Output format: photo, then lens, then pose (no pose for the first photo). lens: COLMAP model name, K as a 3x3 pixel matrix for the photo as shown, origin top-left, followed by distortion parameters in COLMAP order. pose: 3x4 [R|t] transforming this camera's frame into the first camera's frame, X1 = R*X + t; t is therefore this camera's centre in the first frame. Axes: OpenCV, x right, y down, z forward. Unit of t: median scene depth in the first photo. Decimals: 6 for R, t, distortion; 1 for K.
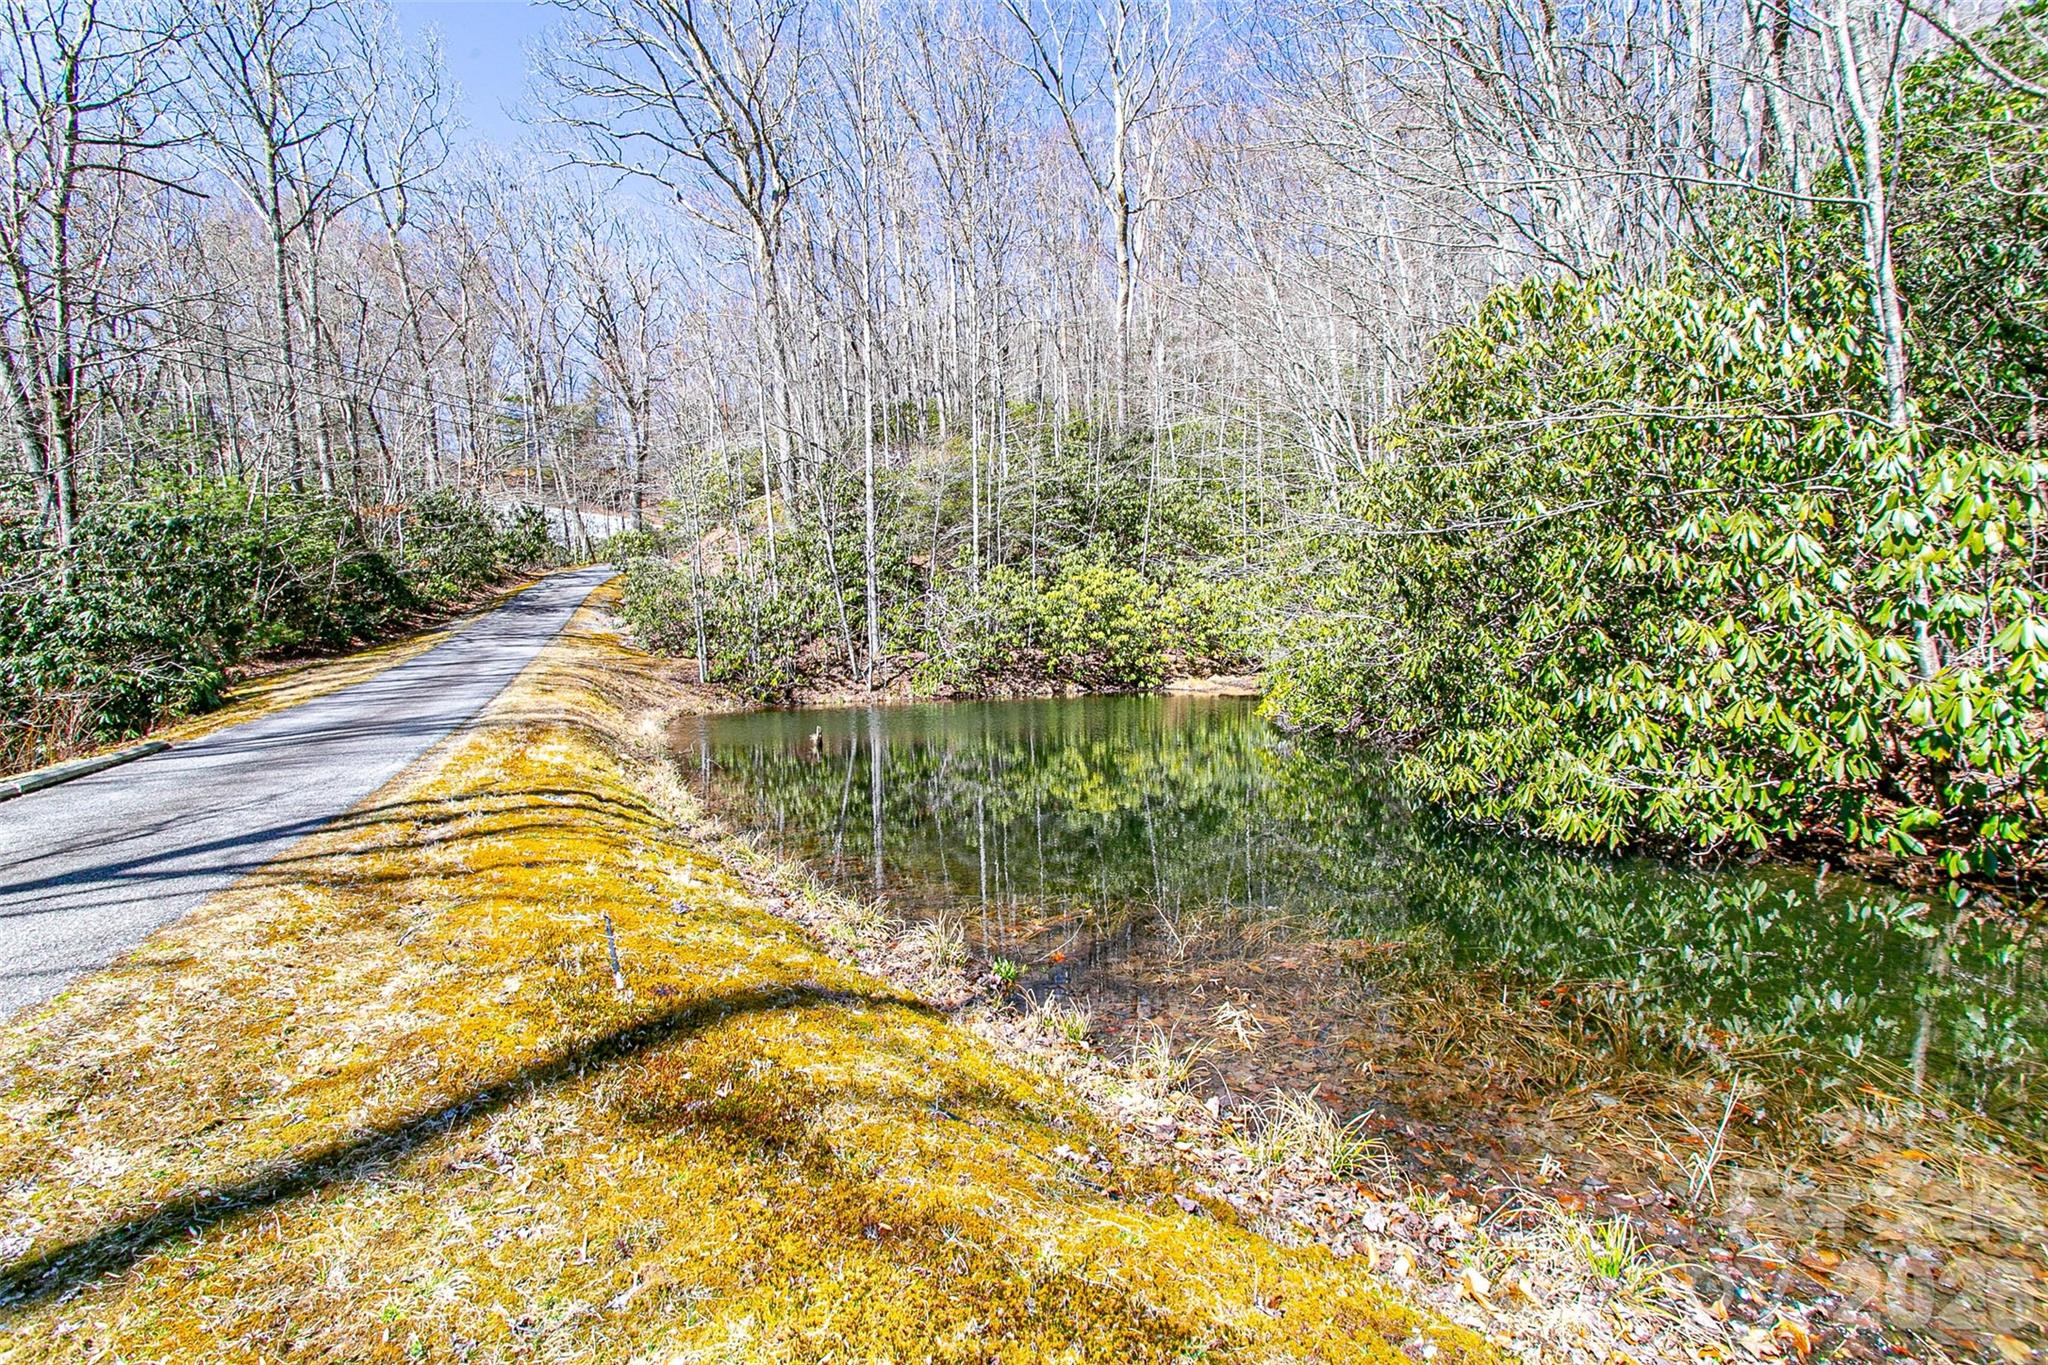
lens RADIAL K [[1004.0, 0, 1024.0], [0, 1004.0, 682.5], [0, 0, 1]] dist [0.009883, 0.001248]
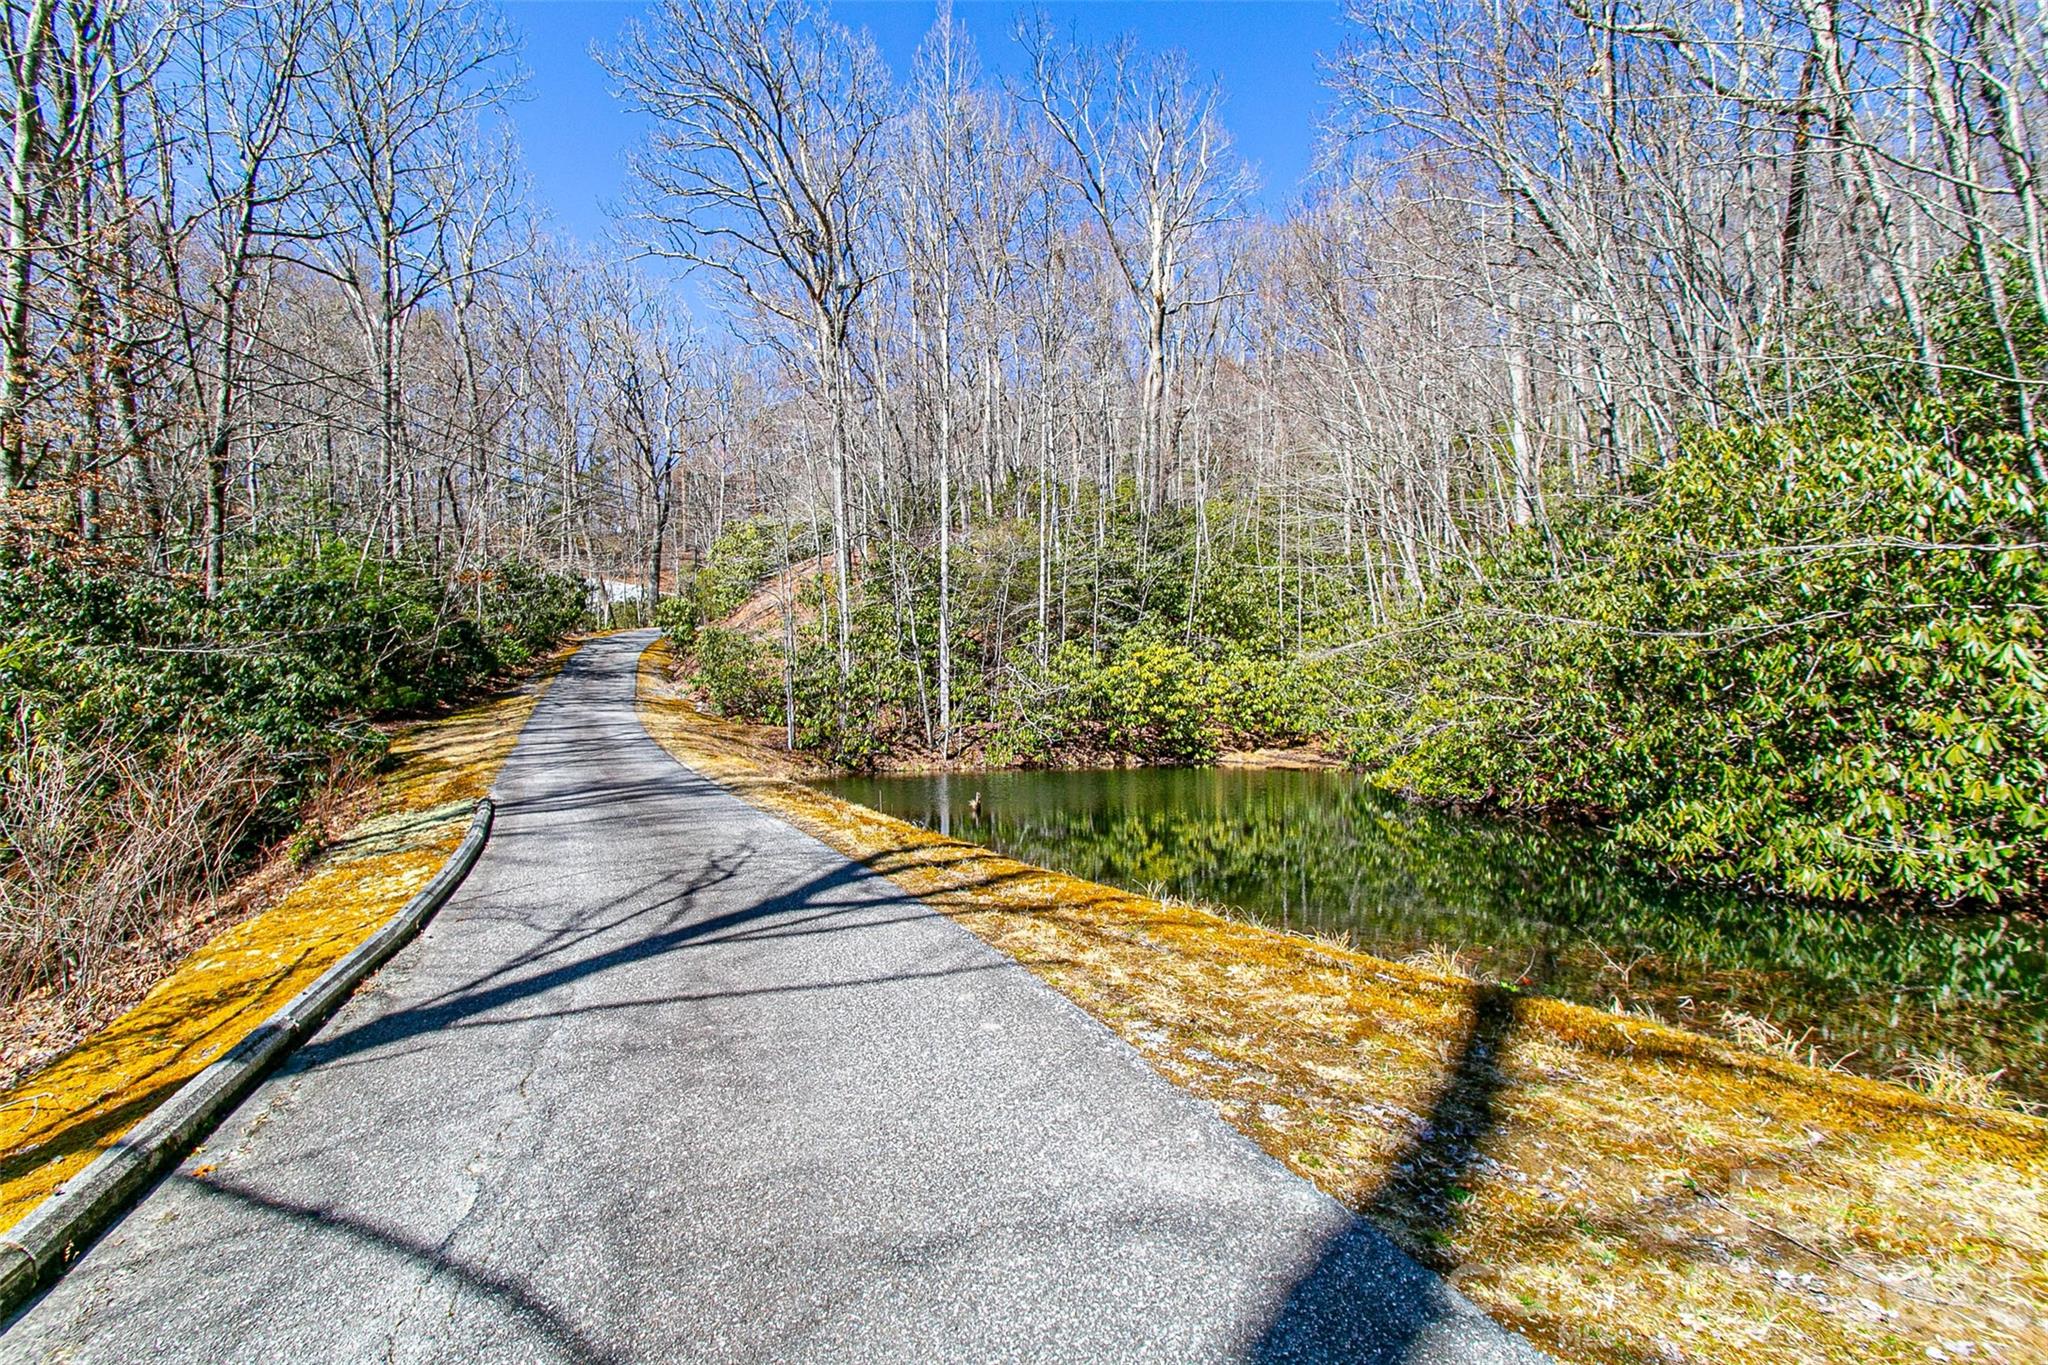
lens RADIAL K [[1000.7, 0, 1024.0], [0, 1000.7, 682.5], [0, 0, 1]] dist [0.002331, 0.000561]
pose [[0.998850, 0.016946, 0.044860, -0.113915], [-0.013766, 0.997434, -0.070258, 0.000636], [-0.045935, 0.069560, 0.996520, -0.036590]]
